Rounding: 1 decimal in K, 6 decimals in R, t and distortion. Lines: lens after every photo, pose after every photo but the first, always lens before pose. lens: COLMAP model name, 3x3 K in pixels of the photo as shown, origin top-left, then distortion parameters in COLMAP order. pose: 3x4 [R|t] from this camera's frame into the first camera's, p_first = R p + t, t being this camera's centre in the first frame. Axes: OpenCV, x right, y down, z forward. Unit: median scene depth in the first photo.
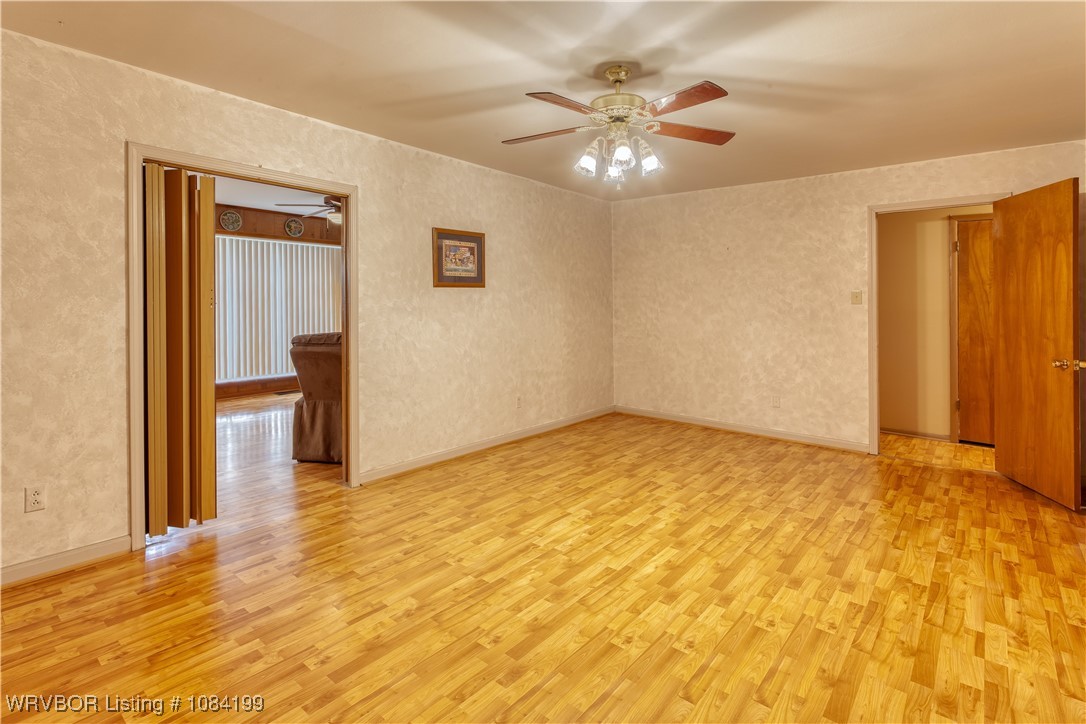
lens RADIAL K [[533.9, 0, 545.8], [0, 533.9, 289.1], [0, 0, 1]] dist [-0.000825, 0.000396]
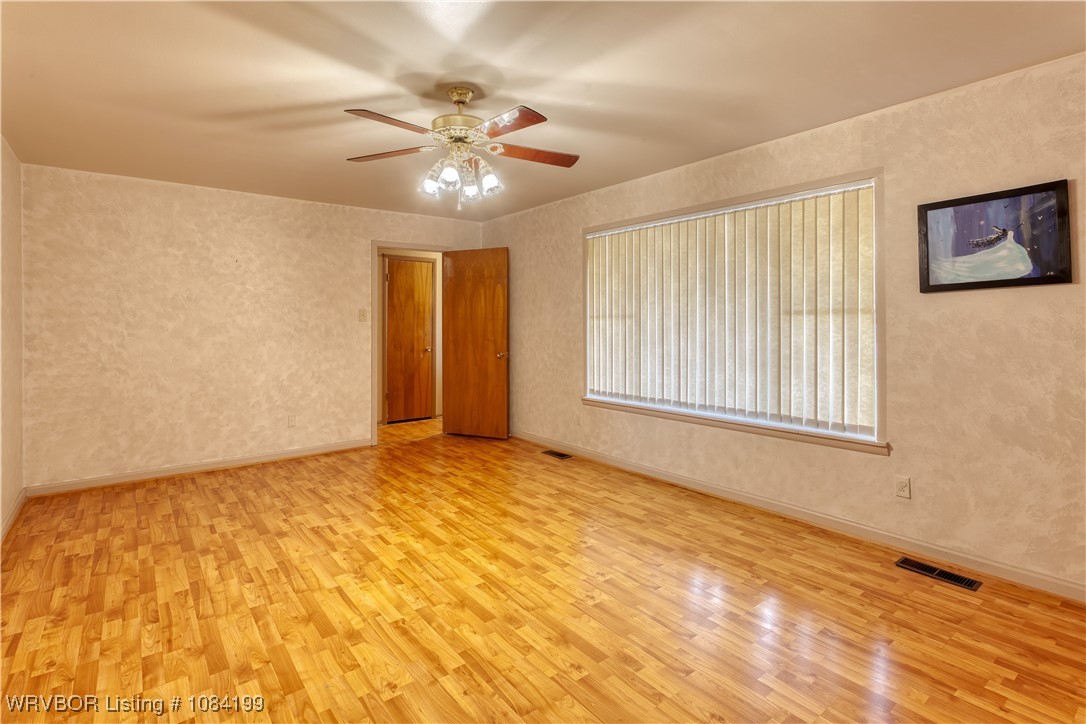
lens RADIAL K [[520.9, 0, 539.3], [0, 520.9, 300.1], [0, 0, 1]] dist [0.001580, 0.000688]
pose [[0.219248, 0.027721, 0.975275, -0.498363], [-0.015649, 0.999568, -0.024893, 0.003989], [-0.975544, -0.009805, 0.219587, 0.405253]]
